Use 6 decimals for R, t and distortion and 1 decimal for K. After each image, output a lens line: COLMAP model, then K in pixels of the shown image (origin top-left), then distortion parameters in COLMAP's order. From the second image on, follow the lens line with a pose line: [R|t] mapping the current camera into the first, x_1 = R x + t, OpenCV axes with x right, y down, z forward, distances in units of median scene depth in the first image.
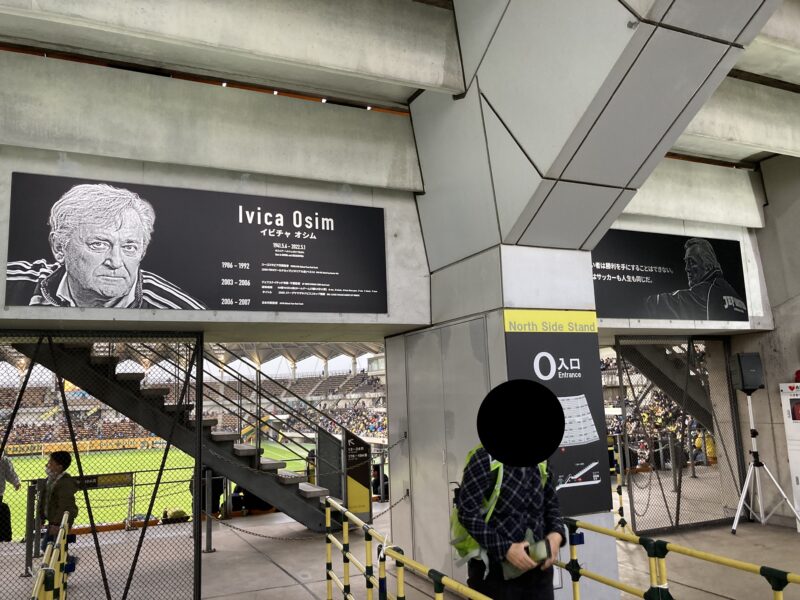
lens RADIAL K [[652.5, 0, 402.9], [0, 652.5, 297.3], [0, 0, 1]] dist [0.050626, -0.085477]
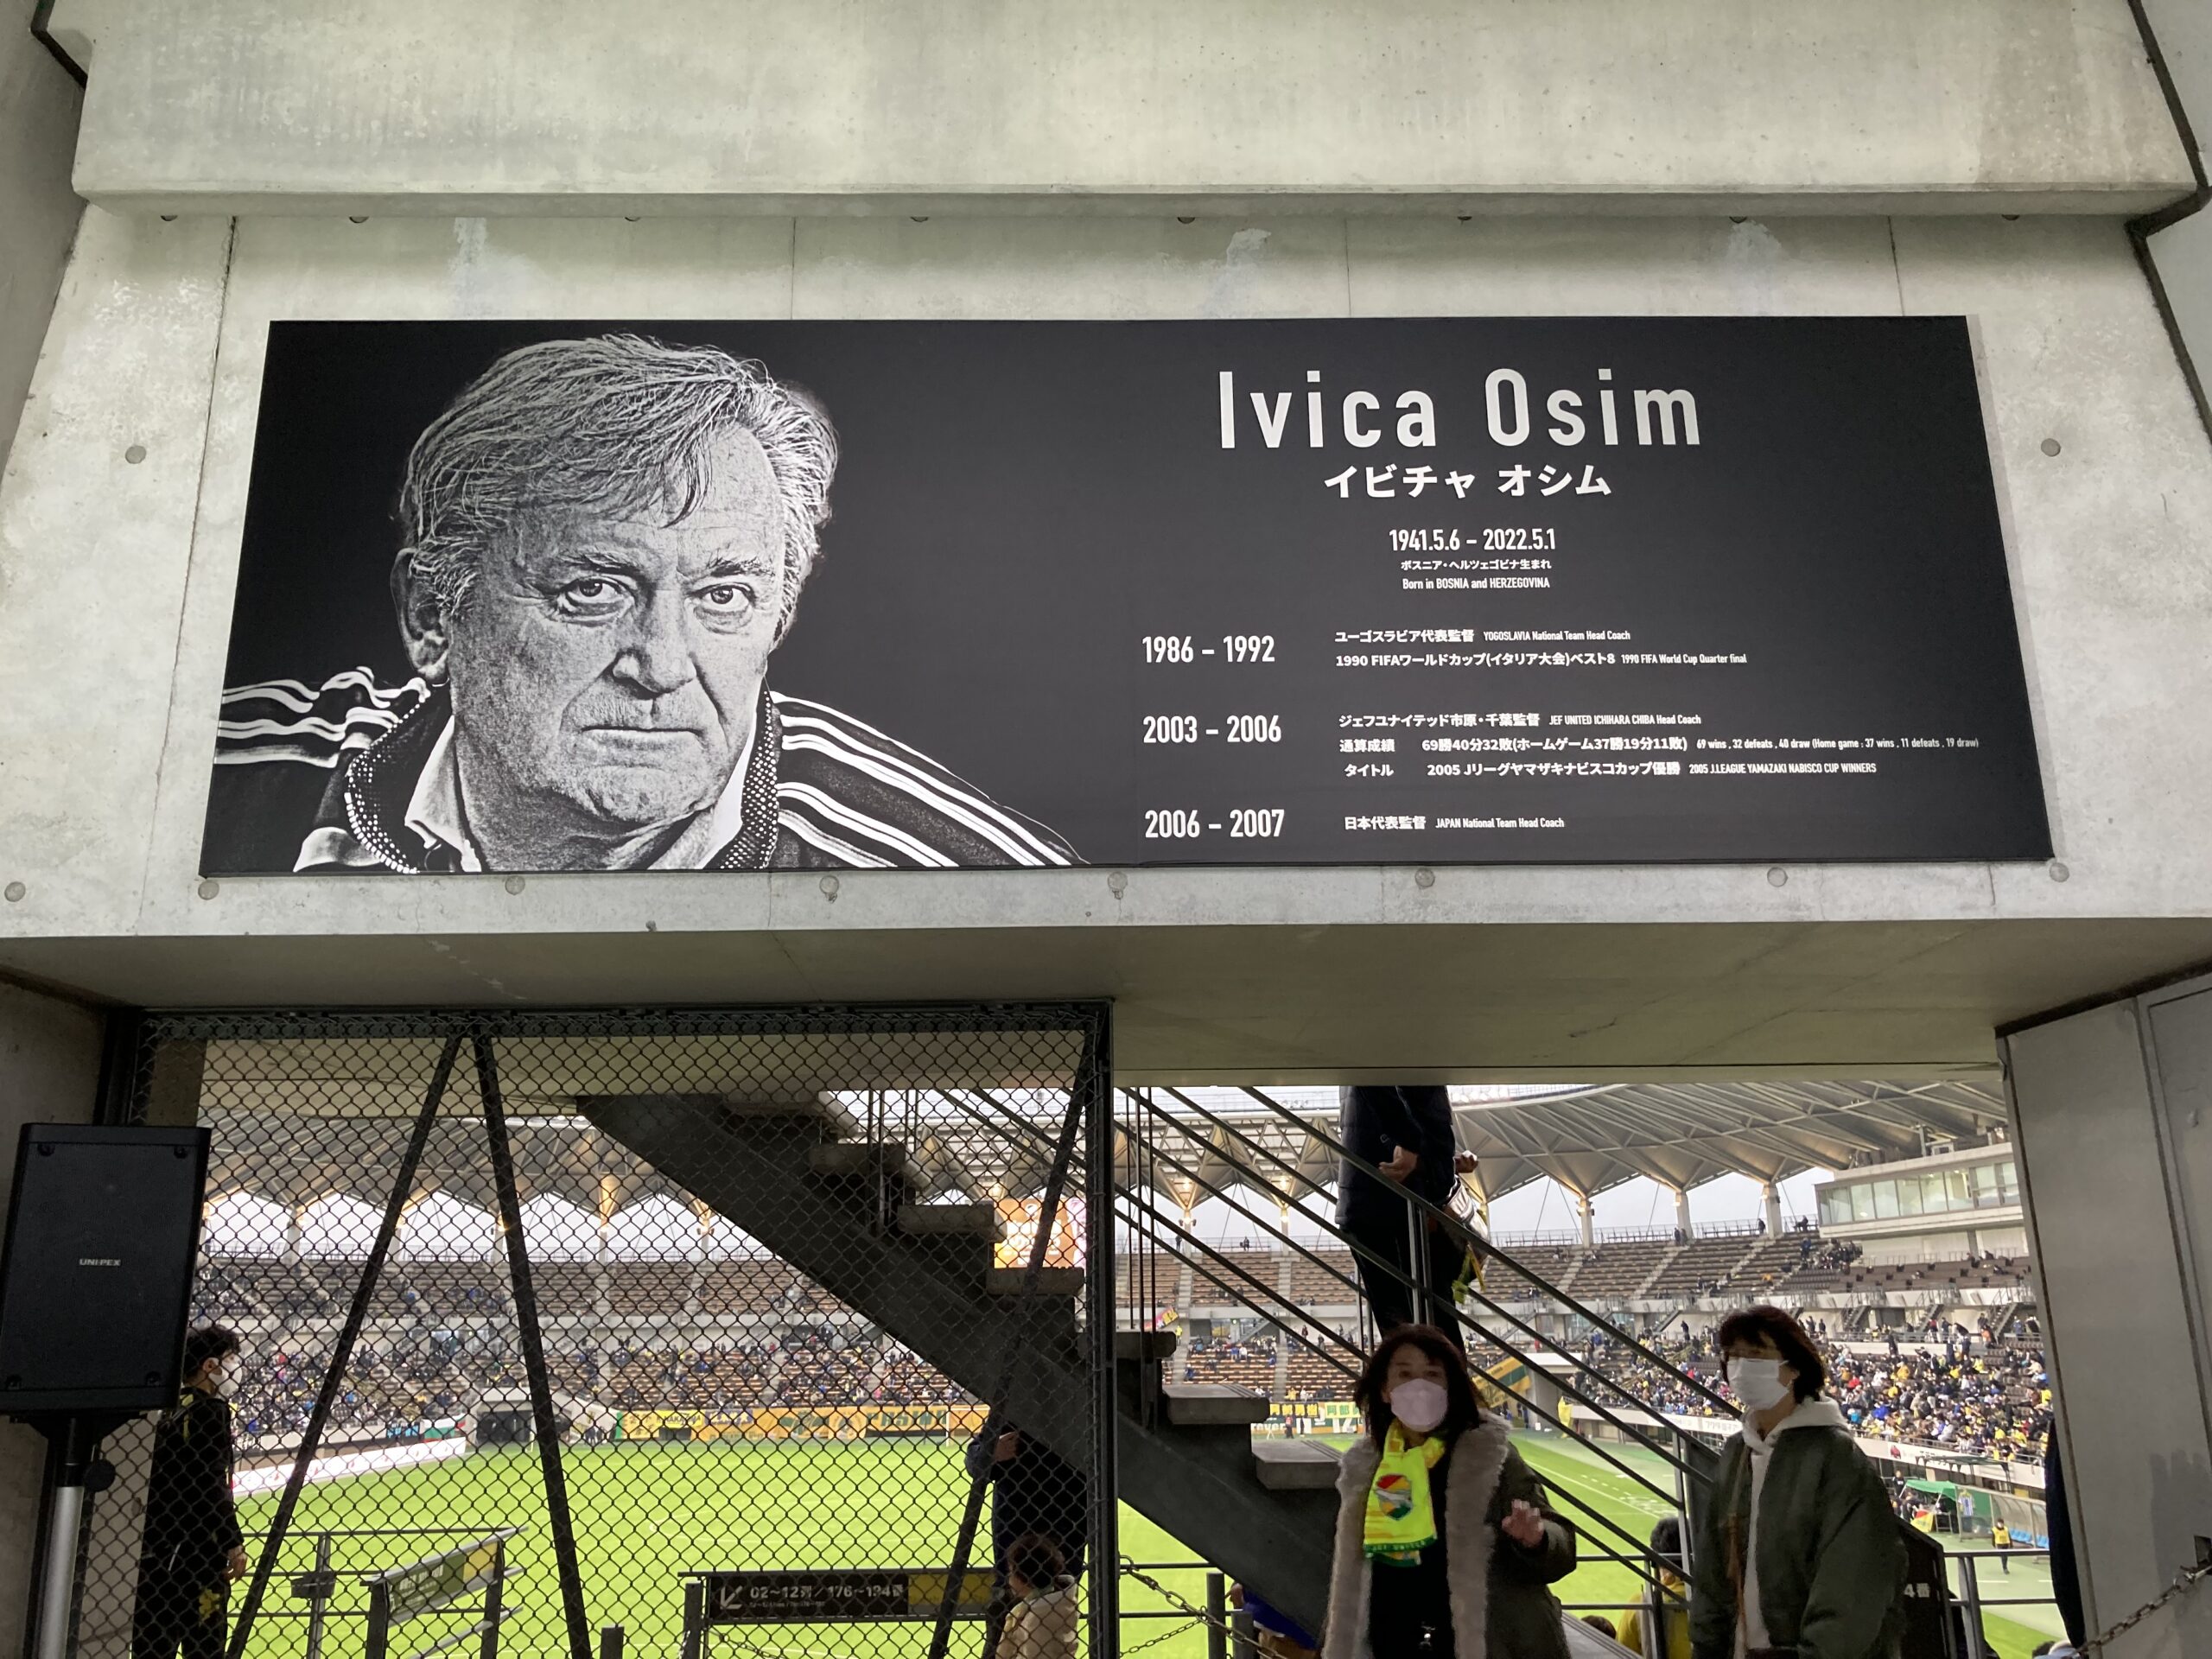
lens RADIAL K [[1804.2, 0, 1114.0], [0, 1804.2, 822.0], [0, 0, 1]] dist [0.050626, -0.085477]
pose [[0.915516, -0.081322, -0.393977, -0.066114], [0.039567, 0.992809, -0.112983, 0.064228], [0.400332, 0.087849, 0.912150, 0.475497]]
